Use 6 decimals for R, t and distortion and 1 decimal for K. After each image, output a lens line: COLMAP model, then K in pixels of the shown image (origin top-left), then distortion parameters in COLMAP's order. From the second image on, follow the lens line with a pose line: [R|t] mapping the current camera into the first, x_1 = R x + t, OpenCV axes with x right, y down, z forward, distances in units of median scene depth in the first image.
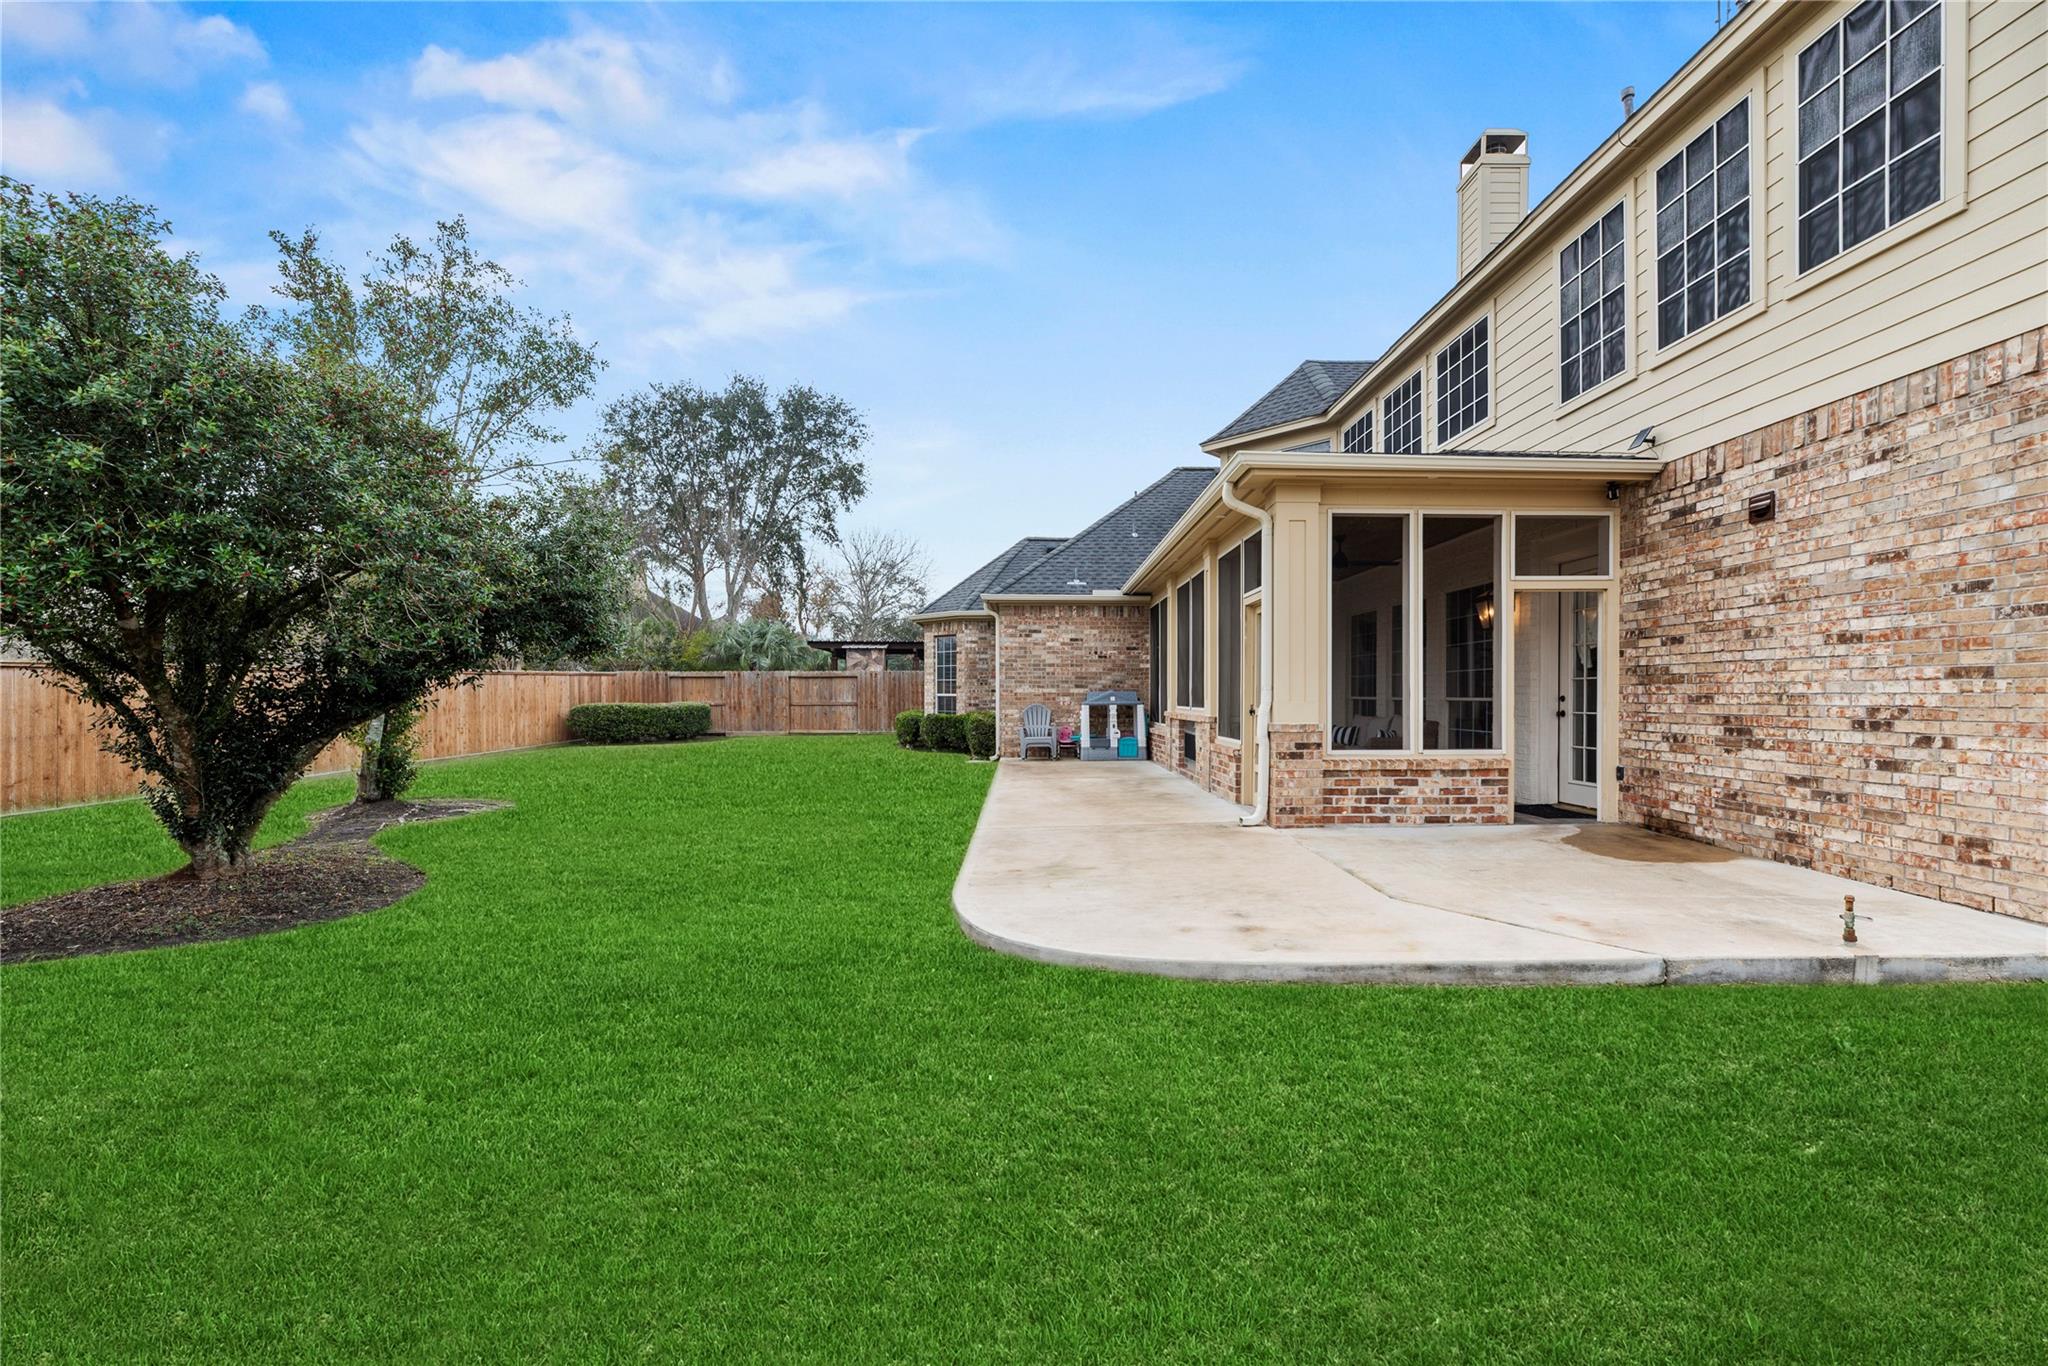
lens RADIAL K [[825.0, 0, 1027.2], [0, 825.0, 697.6], [0, 0, 1]] dist [0.002000, 0.000196]
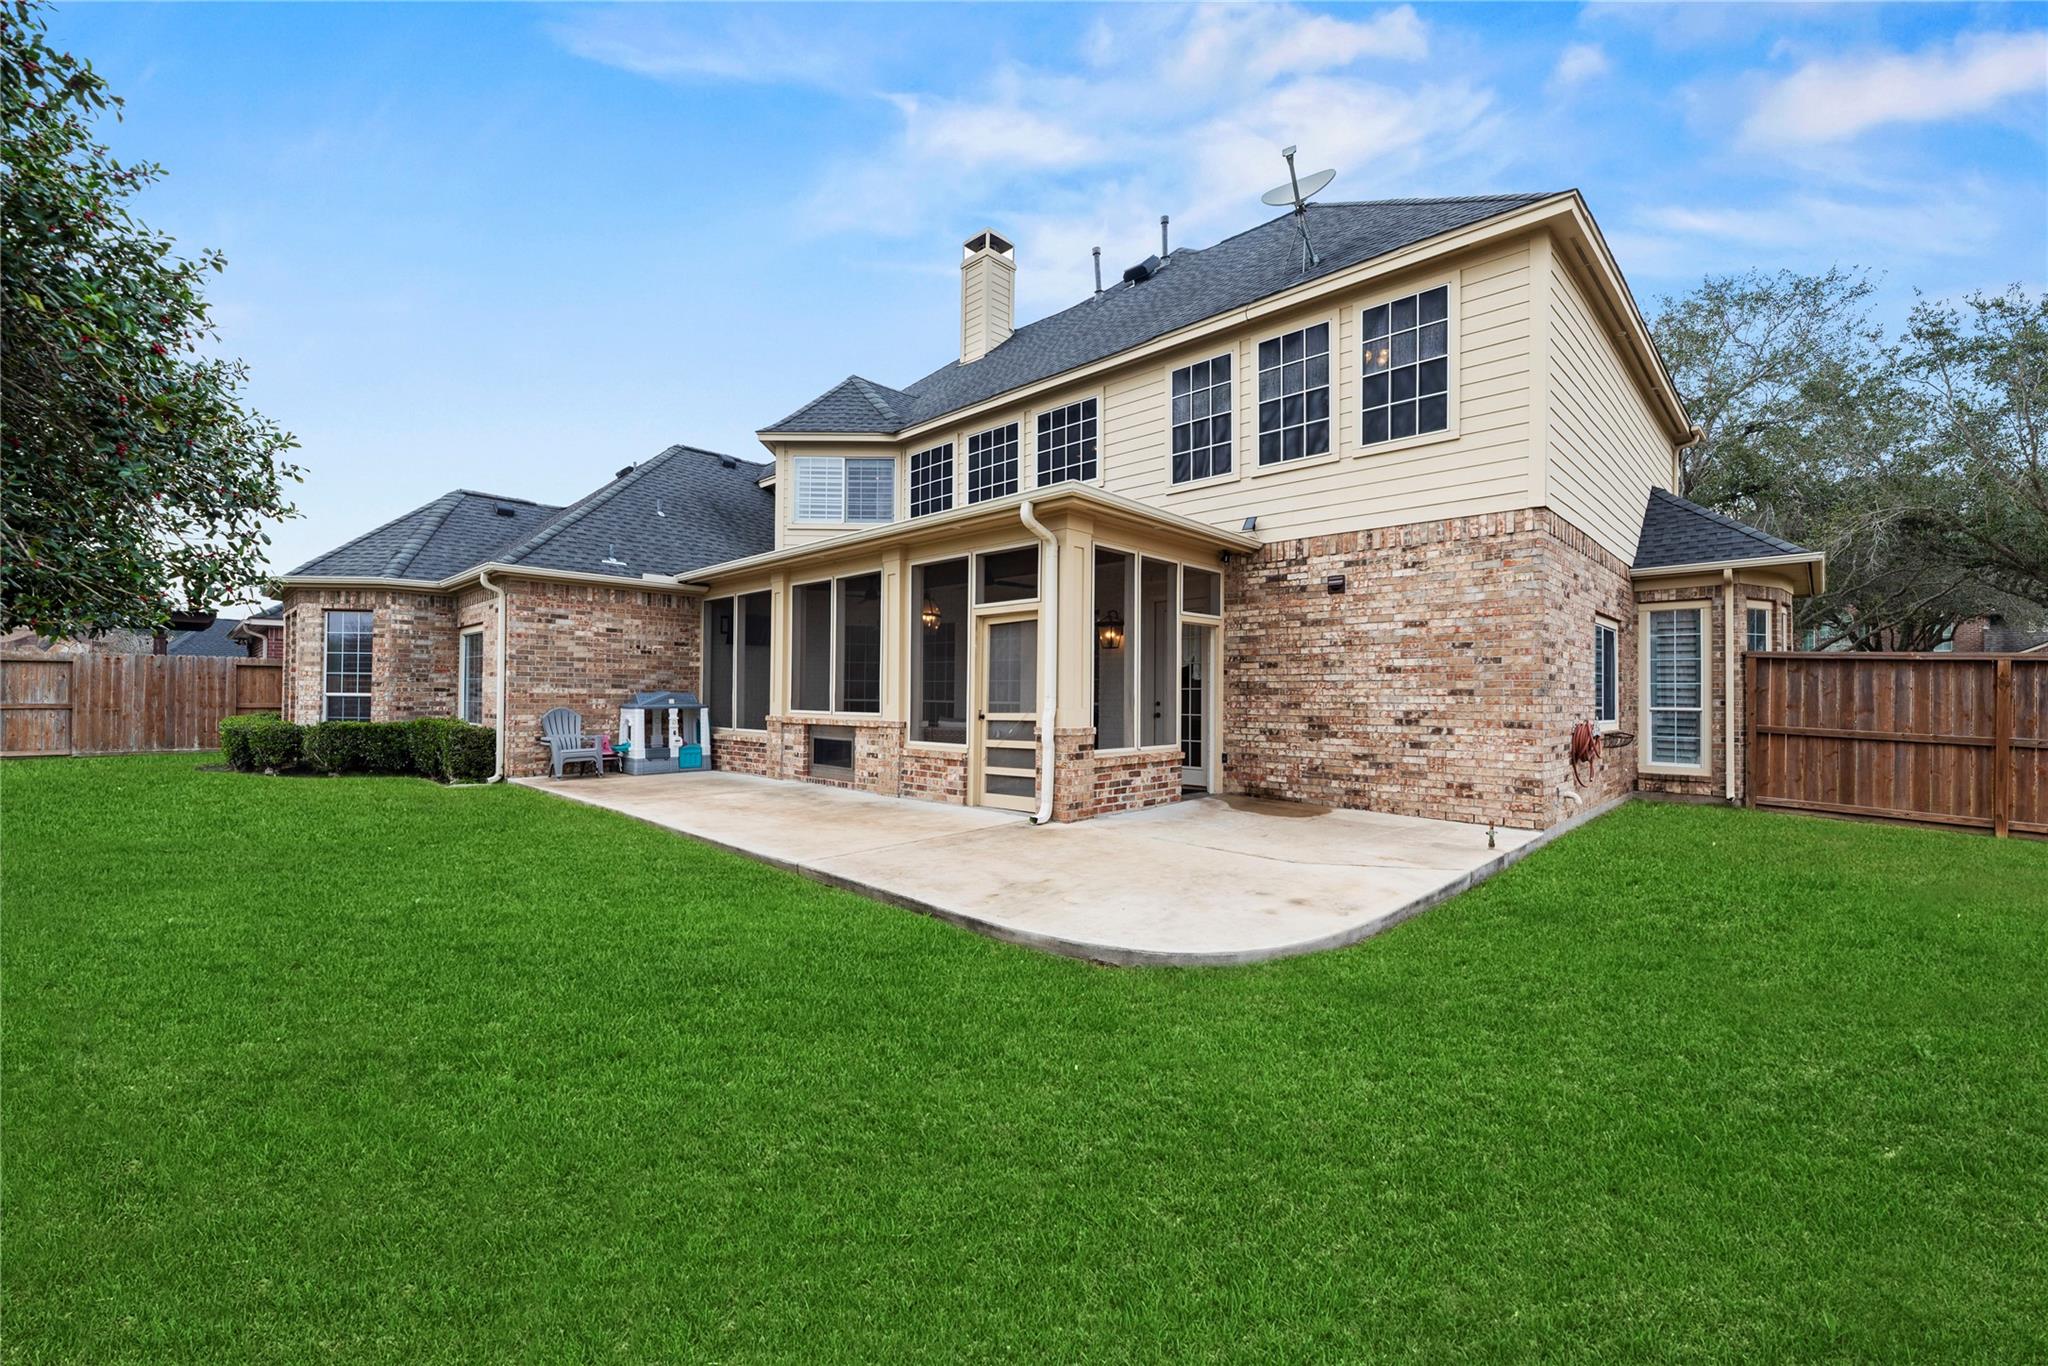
lens RADIAL K [[829.3, 0, 1024.0], [0, 829.3, 683.0], [0, 0, 1]] dist [0.000722, 0.000228]
pose [[0.701663, 0.015350, 0.712344, -0.639524], [-0.004555, 0.999844, -0.017059, -0.011912], [-0.712495, 0.008725, 0.701623, 0.311509]]
